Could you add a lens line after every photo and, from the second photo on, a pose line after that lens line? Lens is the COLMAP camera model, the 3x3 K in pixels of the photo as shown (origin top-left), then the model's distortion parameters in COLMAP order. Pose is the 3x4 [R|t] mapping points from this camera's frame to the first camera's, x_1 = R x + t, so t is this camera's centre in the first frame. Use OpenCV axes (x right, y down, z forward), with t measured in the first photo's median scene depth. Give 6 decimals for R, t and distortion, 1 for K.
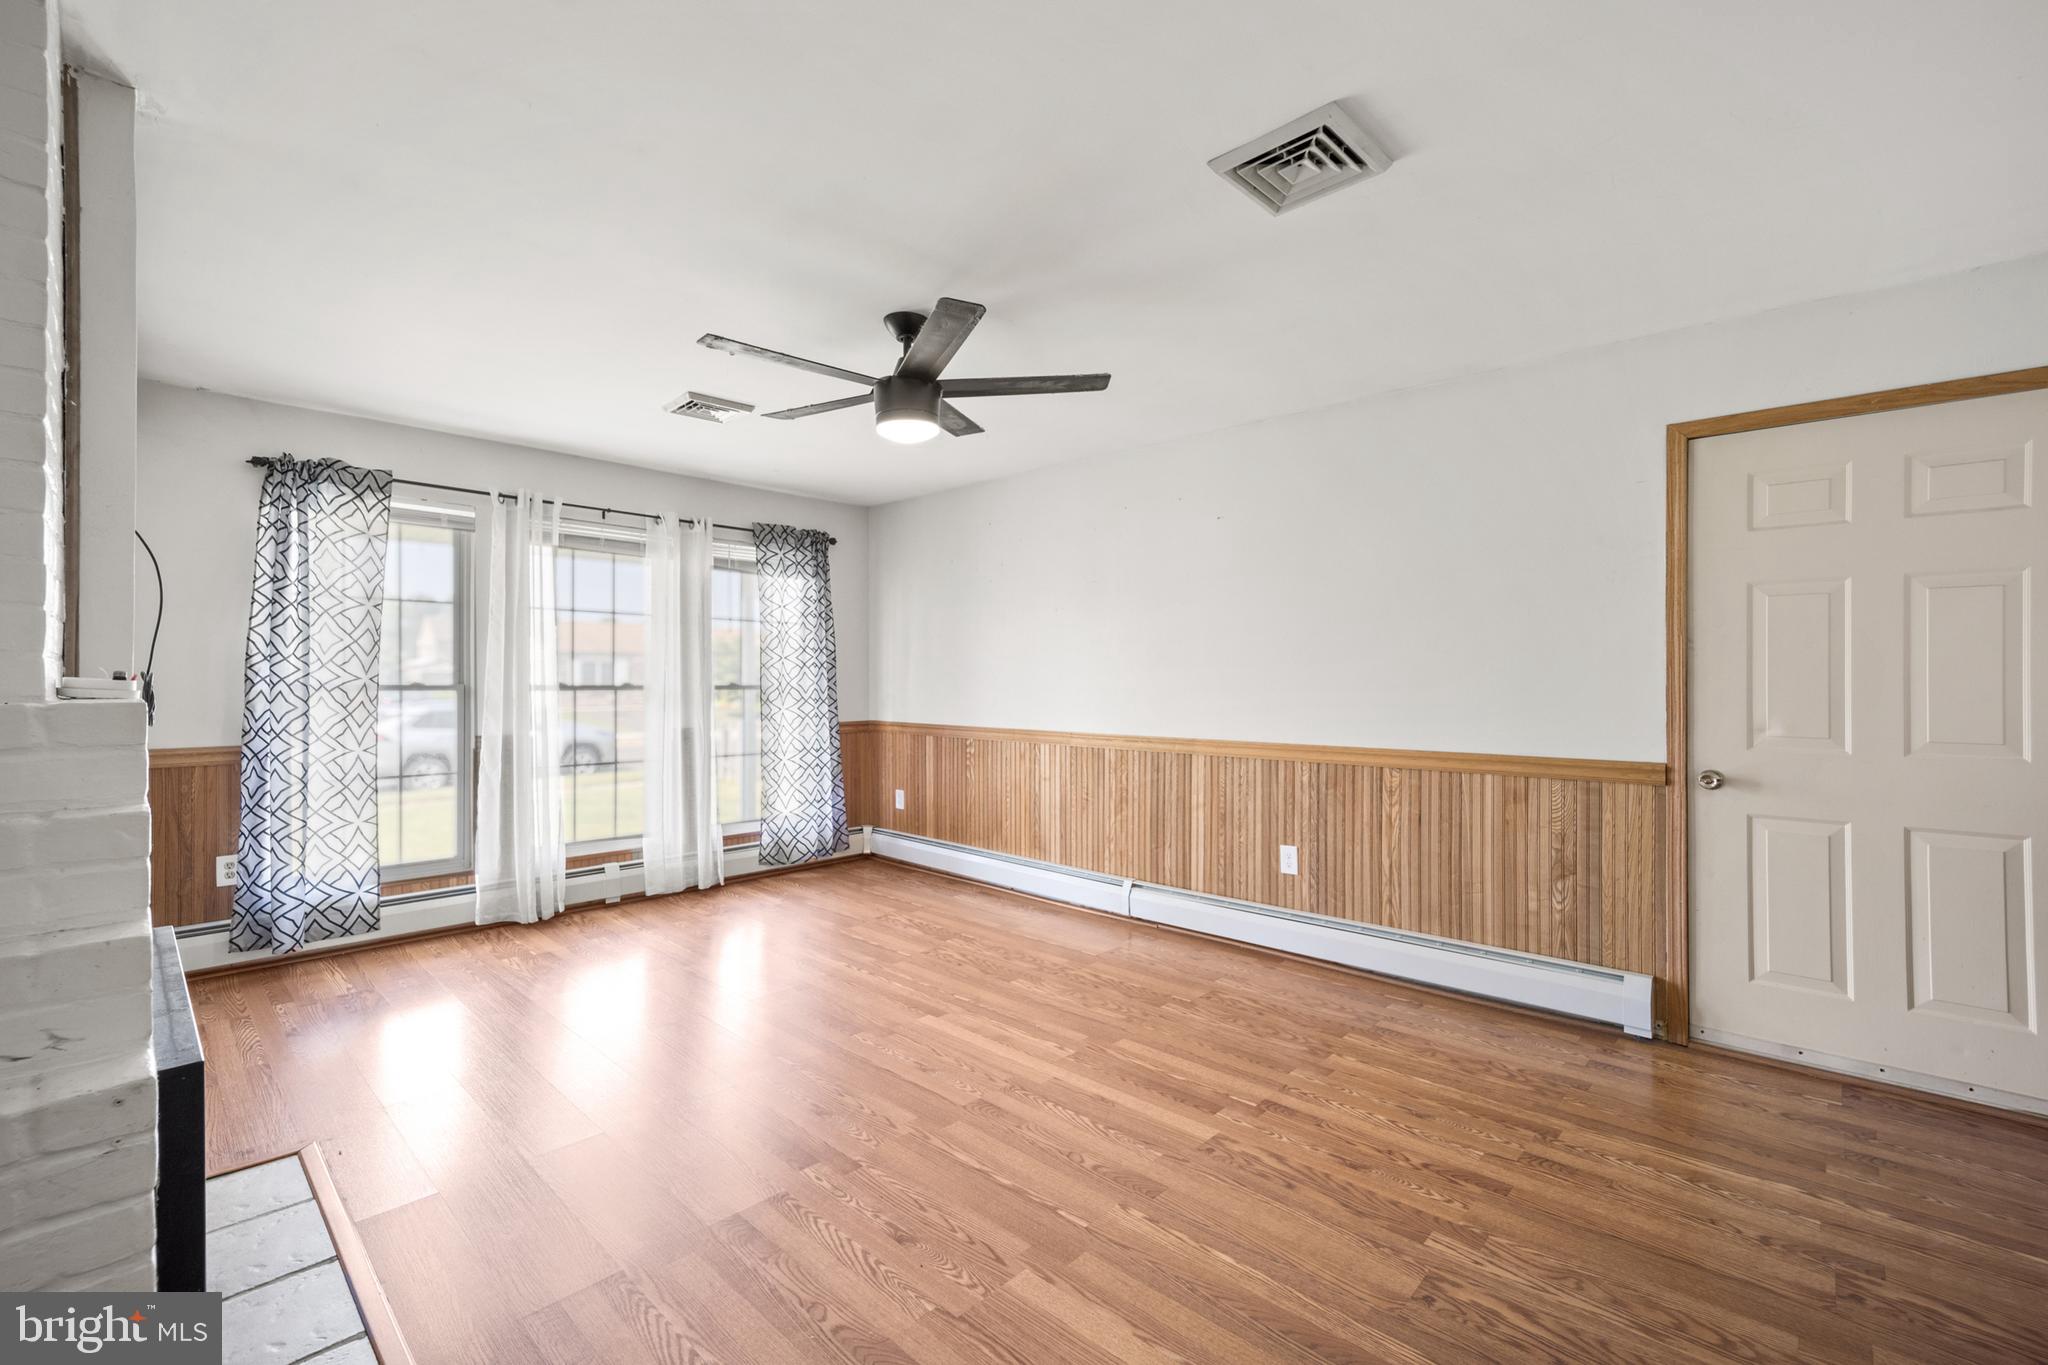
lens RADIAL K [[871.8, 0, 1033.2], [0, 871.8, 675.2], [0, 0, 1]] dist [-0.002724, -0.000343]
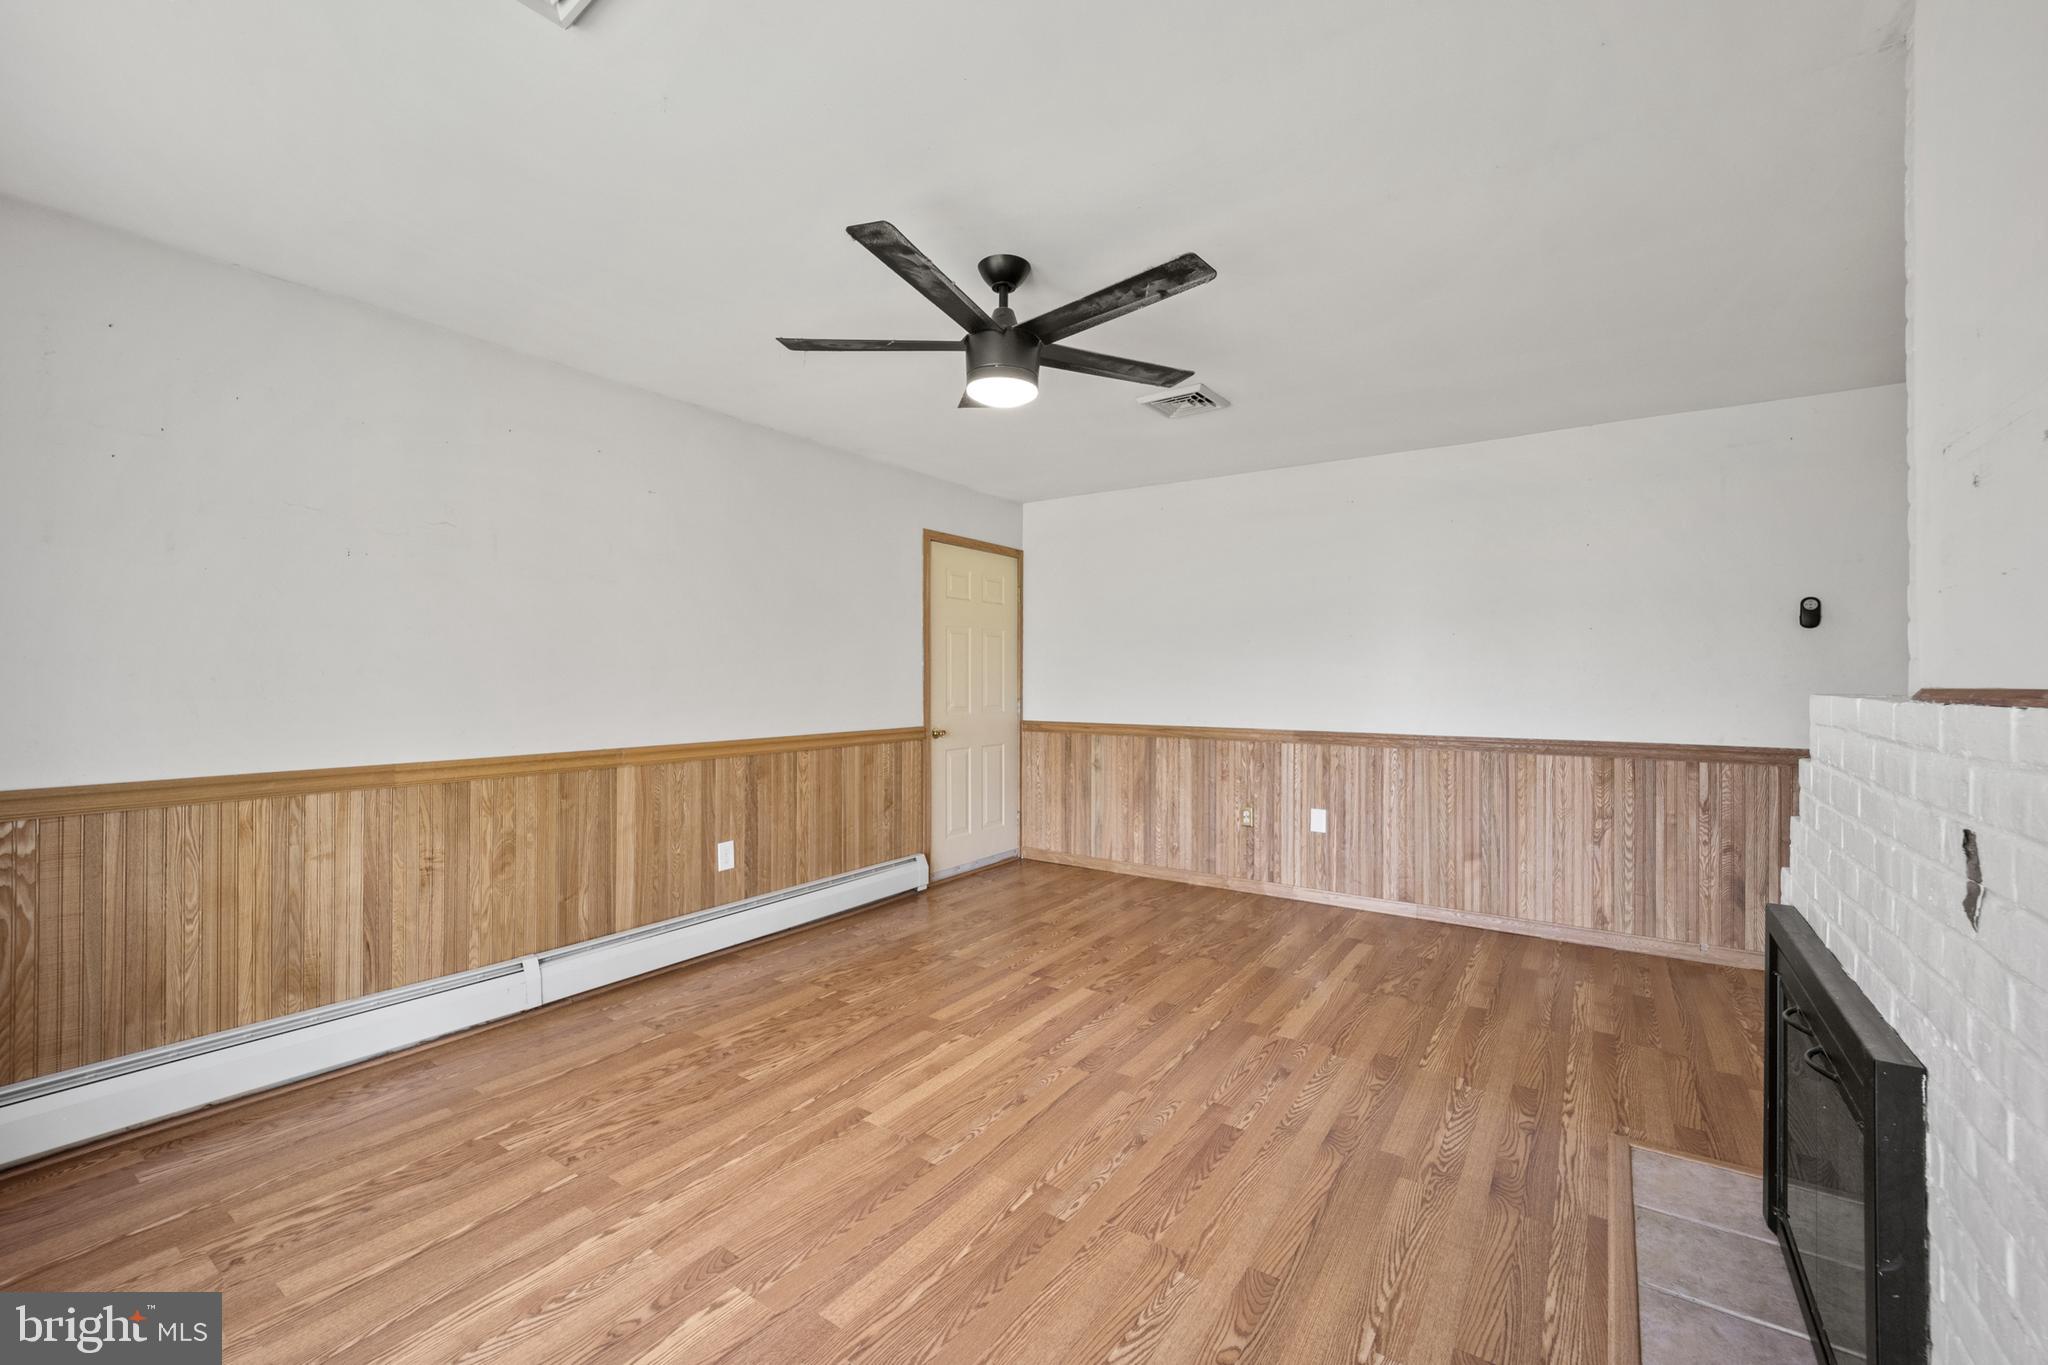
lens RADIAL K [[832.1, 0, 1016.6], [0, 832.1, 681.3], [0, 0, 1]] dist [-0.003030, -0.000233]
pose [[-0.136539, -0.003997, 0.990627, -0.690128], [-0.007259, 0.999969, 0.003034, 0.004463], [-0.990608, -0.006777, -0.136564, 0.784136]]
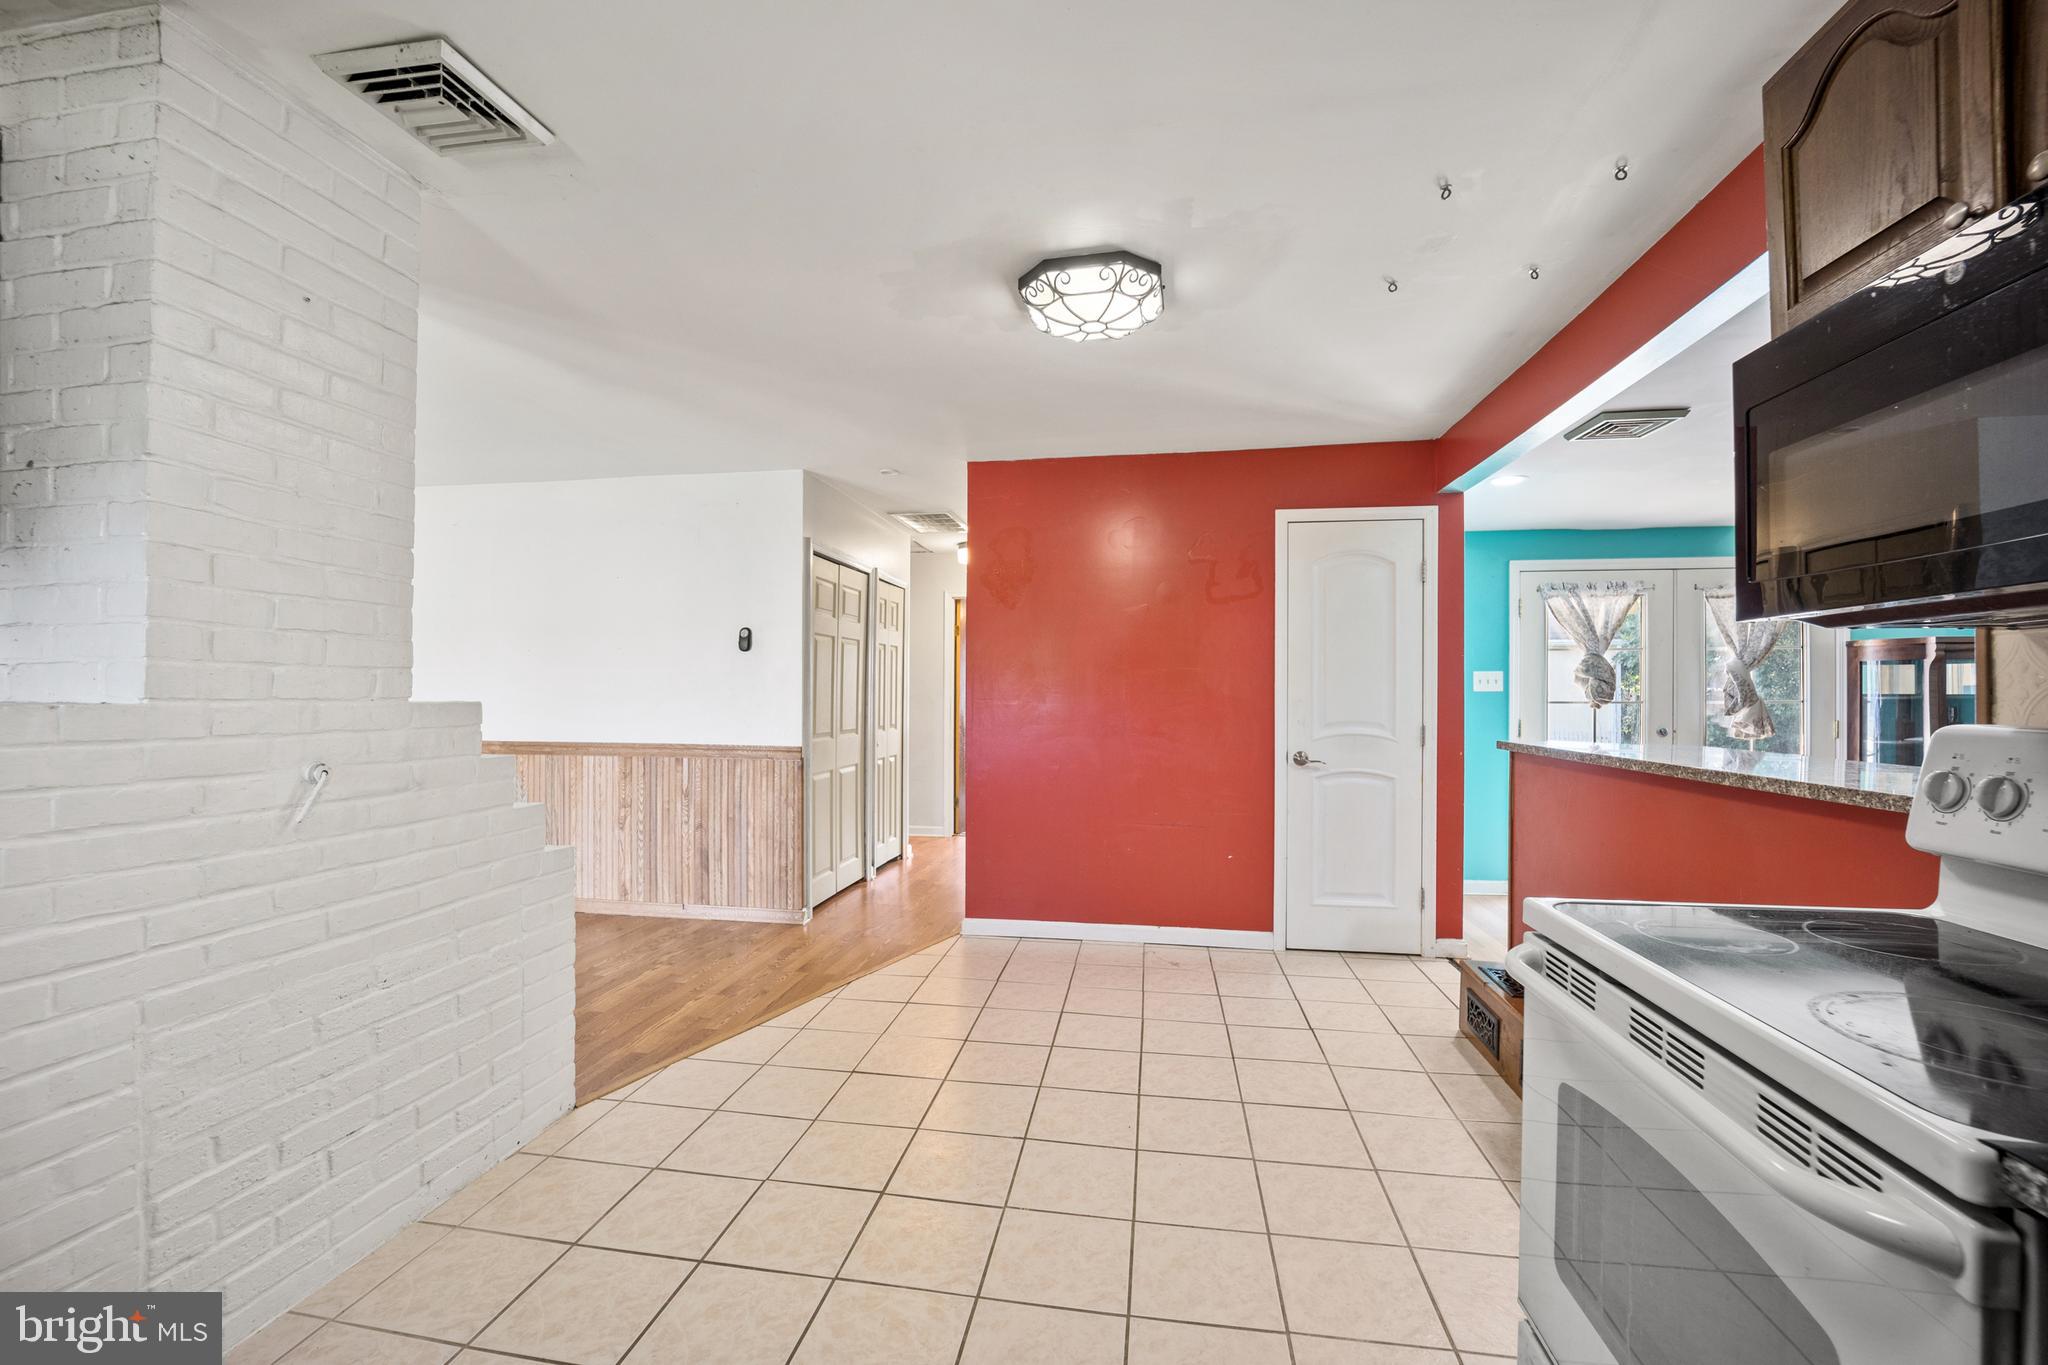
lens RADIAL K [[832.1, 0, 1016.6], [0, 832.1, 681.3], [0, 0, 1]] dist [-0.003030, -0.000233]
pose [[-0.547996, 0.006124, 0.836458, -1.097206], [-0.009916, 0.999855, -0.013817, -0.003056], [-0.836422, -0.015866, -0.547856, 0.154118]]
